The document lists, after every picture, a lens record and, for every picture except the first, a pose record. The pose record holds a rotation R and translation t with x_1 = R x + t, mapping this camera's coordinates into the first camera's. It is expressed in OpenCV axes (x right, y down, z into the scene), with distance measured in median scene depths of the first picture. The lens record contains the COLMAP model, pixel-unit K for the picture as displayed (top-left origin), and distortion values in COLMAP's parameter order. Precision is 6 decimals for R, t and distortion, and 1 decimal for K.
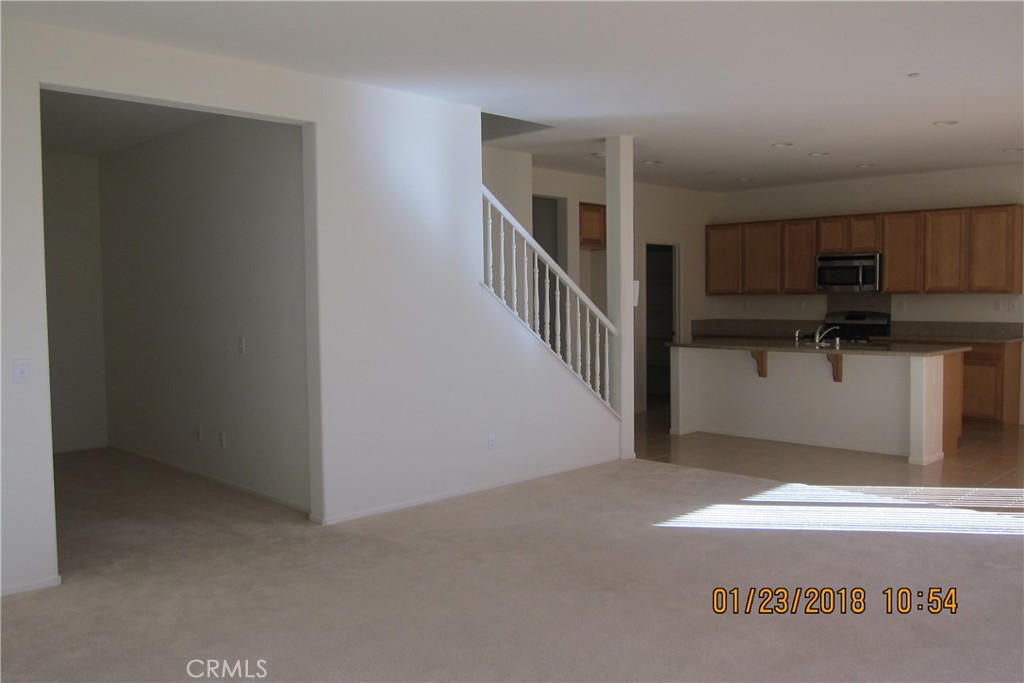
lens RADIAL K [[852.5, 0, 499.2], [0, 852.5, 340.2], [0, 0, 1]] dist [-0.056139, 0.012766]
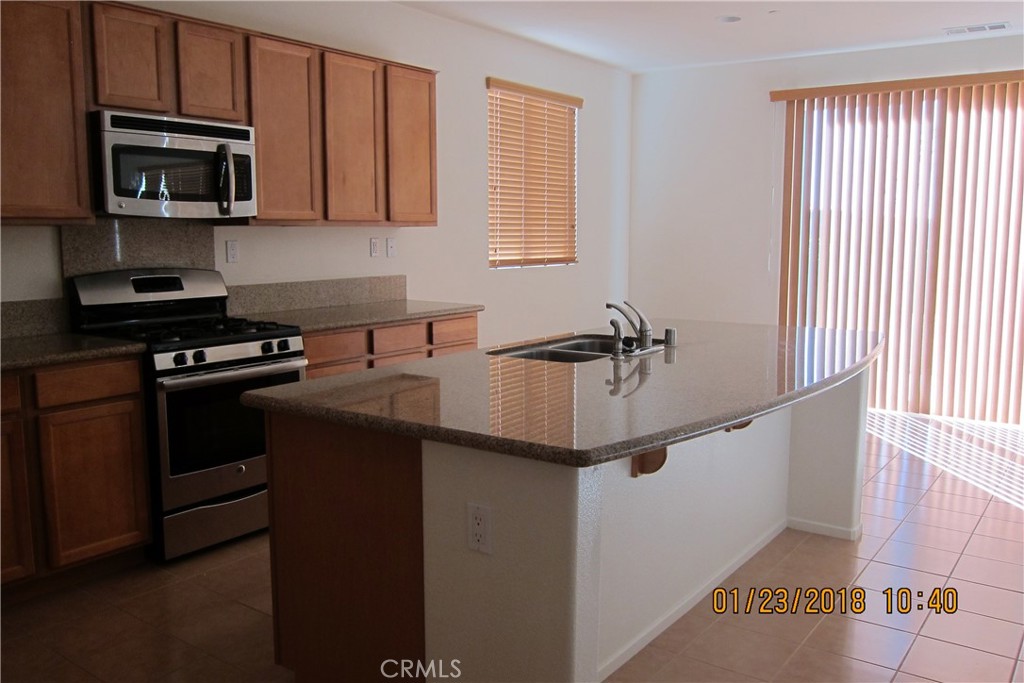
lens RADIAL K [[852.5, 0, 503.0], [0, 852.5, 340.8], [0, 0, 1]] dist [-0.056139, 0.012766]
pose [[-0.157428, -0.117643, 0.980498, 0.004792], [0.055402, 0.990263, 0.127710, -0.033833], [-0.985975, 0.074426, -0.149377, 0.717968]]
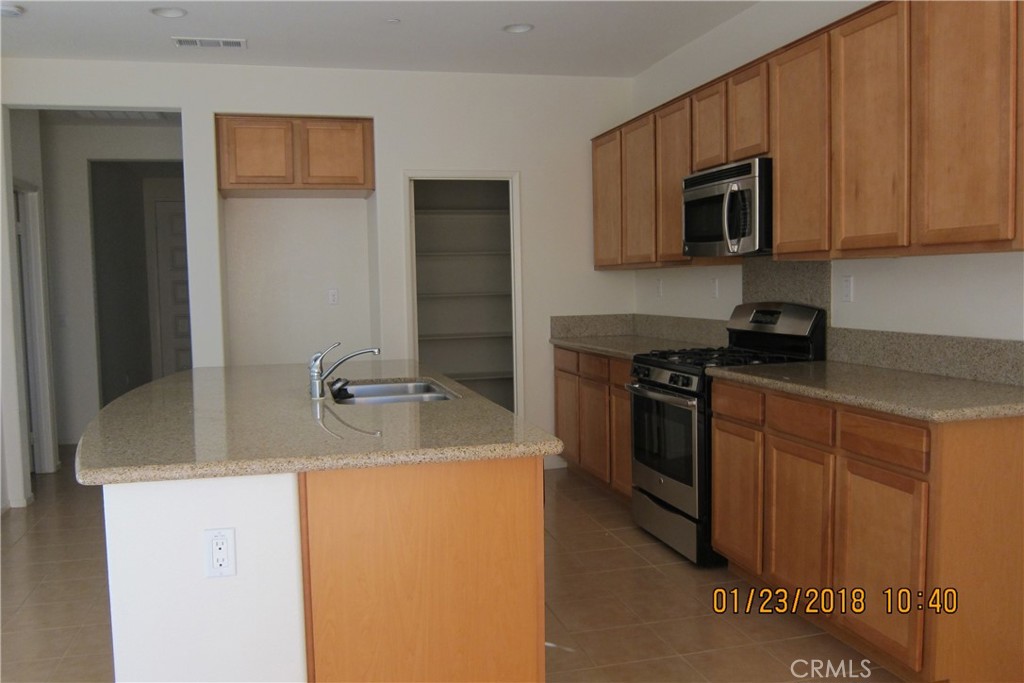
lens RADIAL K [[852.5, 0, 506.0], [0, 852.5, 342.5], [0, 0, 1]] dist [-0.056139, 0.012766]
pose [[0.872536, 0.024793, -0.487921, 0.411206], [-0.013042, 0.999538, 0.027466, -0.019357], [0.488376, -0.017601, 0.872456, 0.449590]]
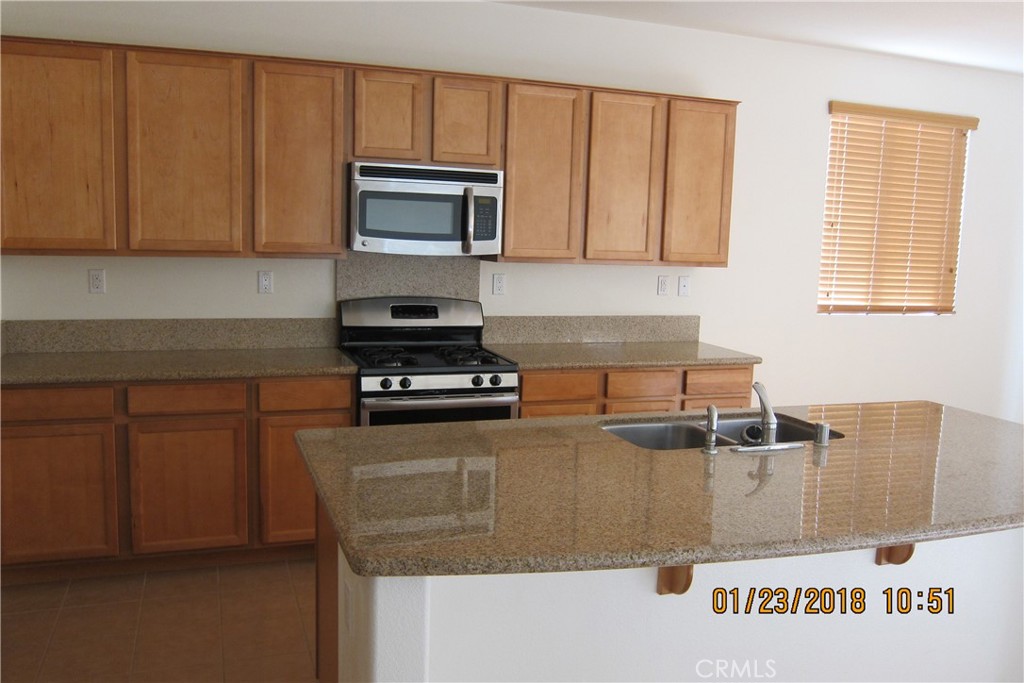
lens RADIAL K [[852.5, 0, 514.5], [0, 852.5, 342.9], [0, 0, 1]] dist [-0.056139, 0.012766]
pose [[0.414527, -0.097590, 0.904789, 0.030566], [0.012207, 0.994740, 0.101699, -0.044237], [-0.909955, -0.031112, 0.413538, 0.611126]]
